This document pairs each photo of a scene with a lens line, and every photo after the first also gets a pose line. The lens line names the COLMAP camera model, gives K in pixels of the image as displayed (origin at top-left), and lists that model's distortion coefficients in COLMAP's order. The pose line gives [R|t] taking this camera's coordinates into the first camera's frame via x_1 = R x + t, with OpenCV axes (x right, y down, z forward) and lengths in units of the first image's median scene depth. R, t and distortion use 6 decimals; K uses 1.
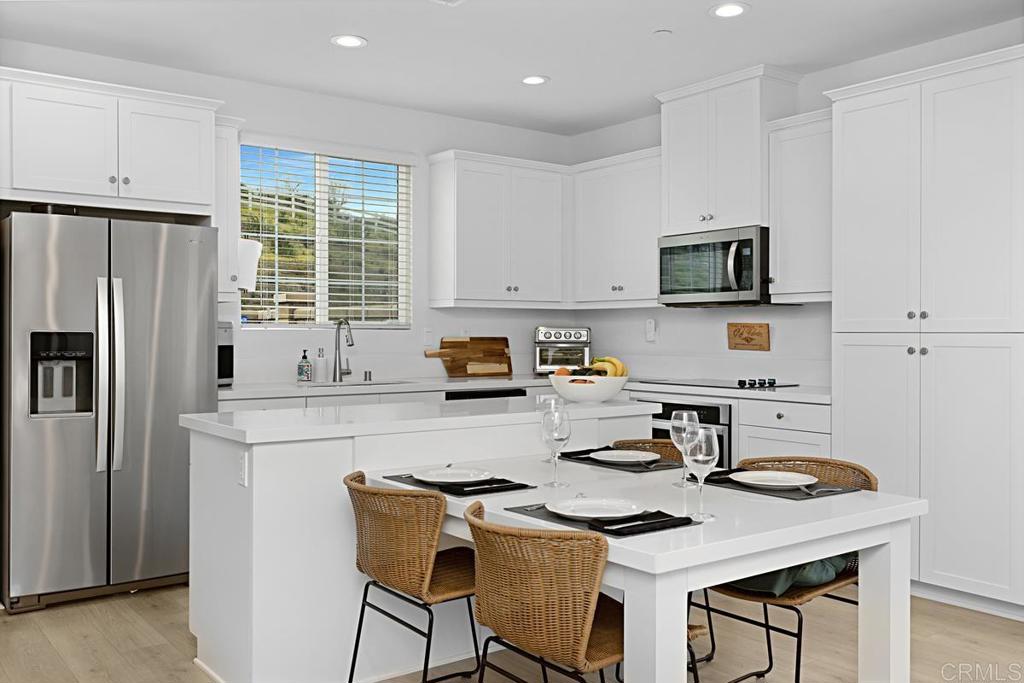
lens RADIAL K [[909.3, 0, 509.8], [0, 909.3, 339.0], [0, 0, 1]] dist [0.002935, -0.000171]
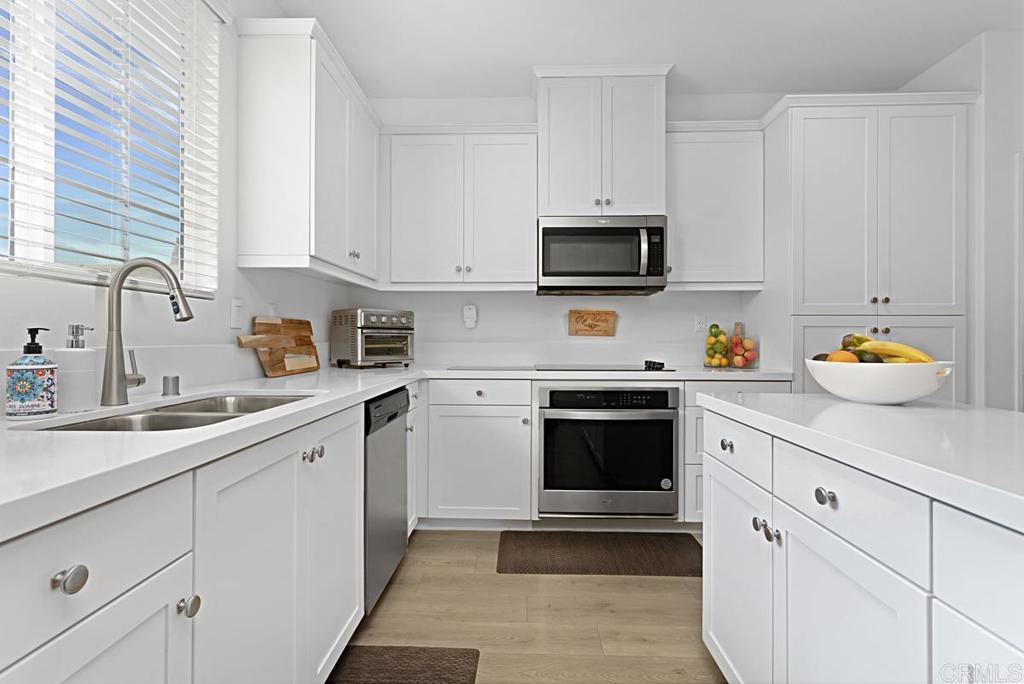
lens RADIAL K [[488.4, 0, 514.9], [0, 488.4, 339.8], [0, 0, 1]] dist [-0.008025, 0.000880]
pose [[0.624220, -0.002407, 0.781245, -0.249868], [0.003431, 0.999994, 0.000339, 0.016670], [-0.781241, 0.002469, 0.624225, 0.703487]]
